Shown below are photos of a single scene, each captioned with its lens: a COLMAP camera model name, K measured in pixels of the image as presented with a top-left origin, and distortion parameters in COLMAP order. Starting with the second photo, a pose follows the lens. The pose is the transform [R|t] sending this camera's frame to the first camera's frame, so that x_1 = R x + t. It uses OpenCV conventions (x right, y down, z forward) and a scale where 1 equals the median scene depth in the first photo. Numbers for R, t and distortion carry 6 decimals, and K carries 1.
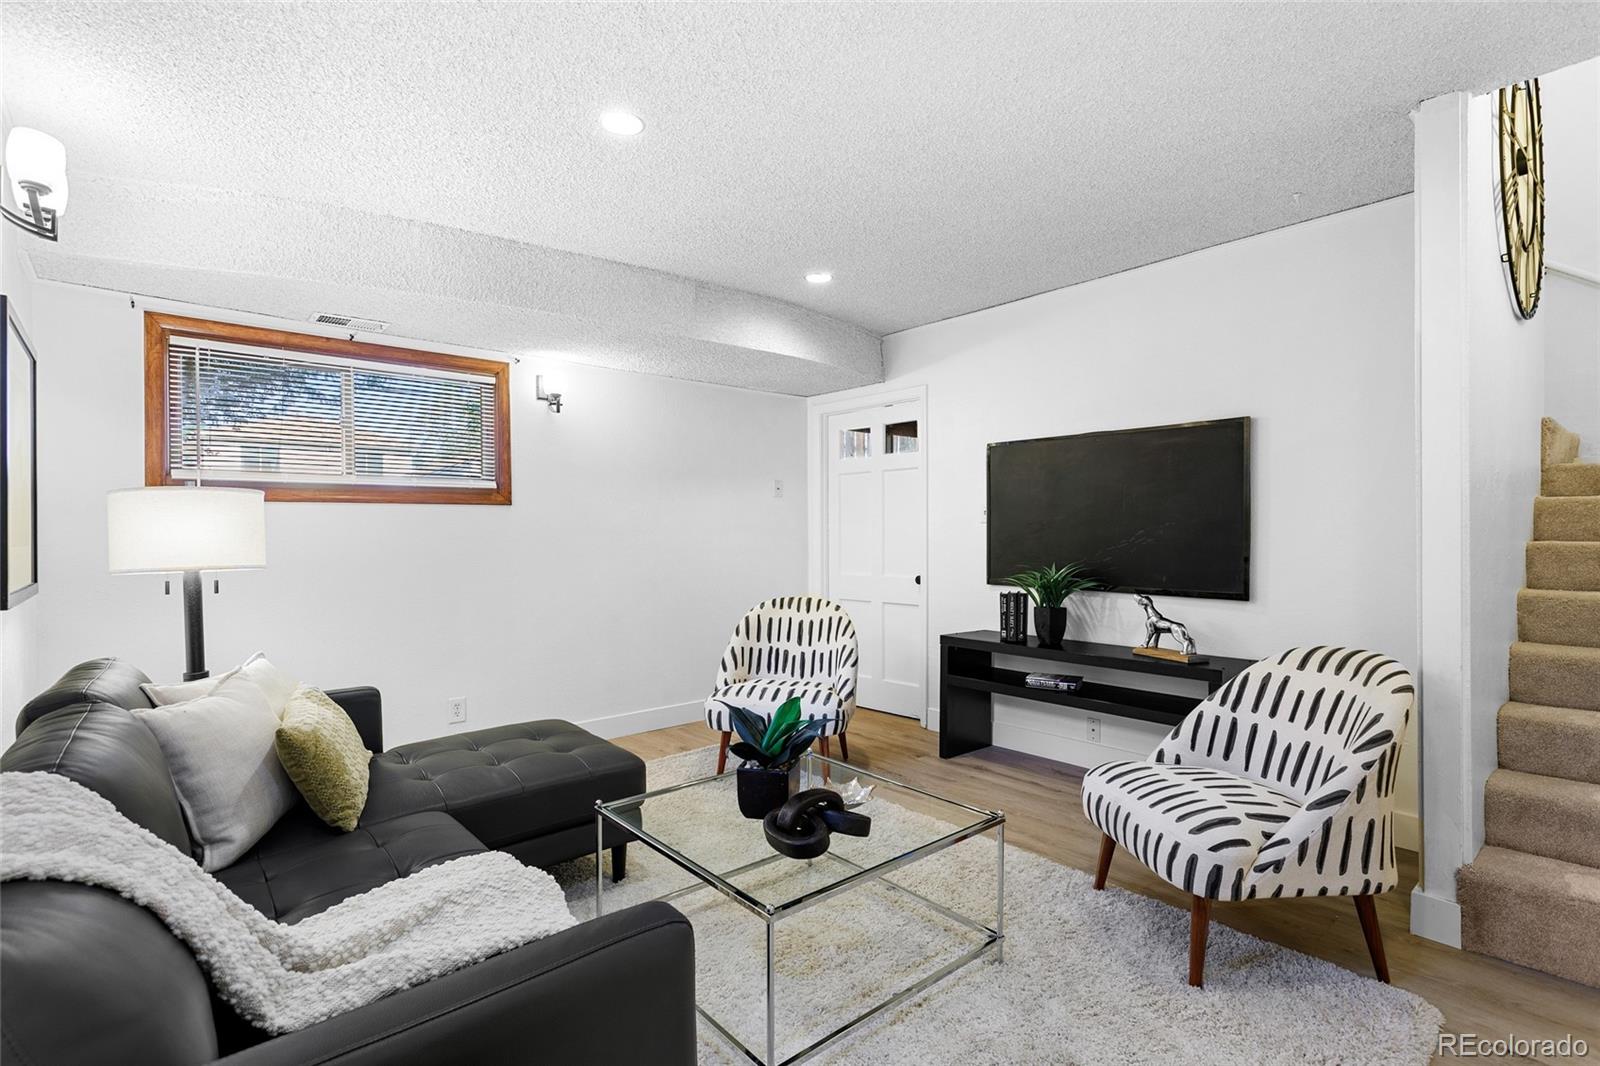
lens RADIAL K [[771.1, 0, 808.6], [0, 771.1, 537.1], [0, 0, 1]] dist [0.002060, -0.000046]
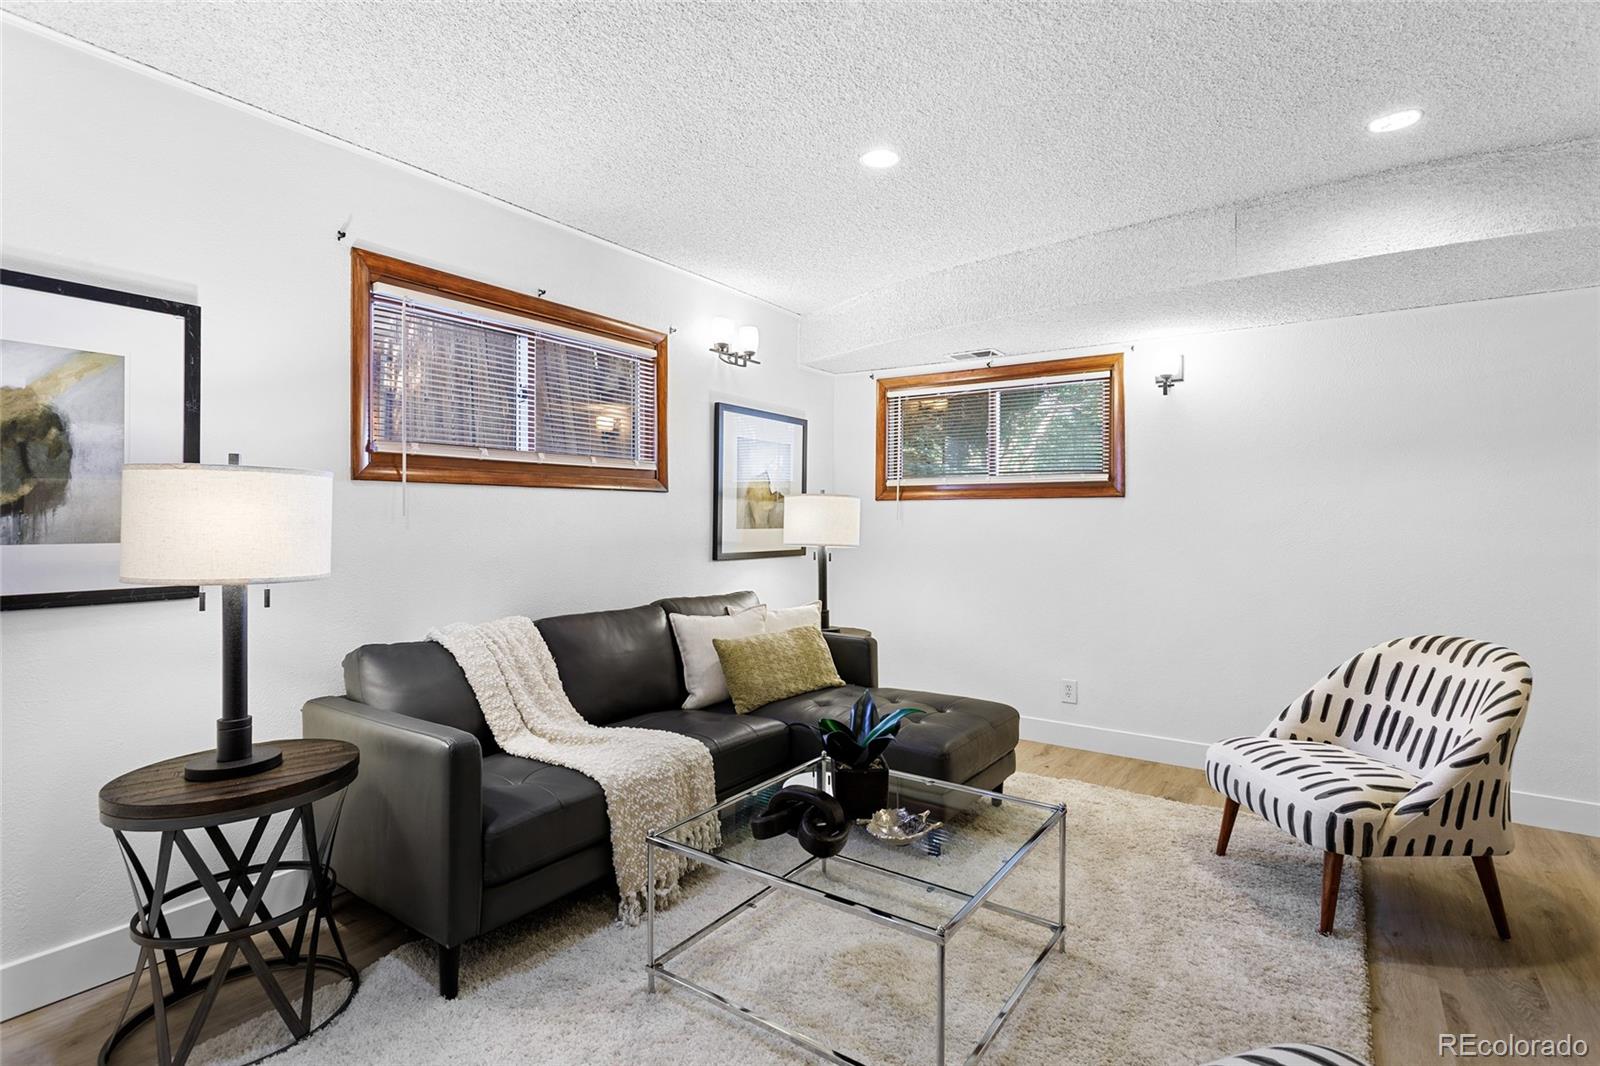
lens RADIAL K [[771.1, 0, 810.4], [0, 771.1, 523.5], [0, 0, 1]] dist [0.002060, -0.000046]
pose [[0.246336, 0.010801, -0.969124, 0.464854], [-0.017877, 0.999818, 0.006599, -0.007278], [0.969020, 0.015699, 0.246485, 0.370041]]
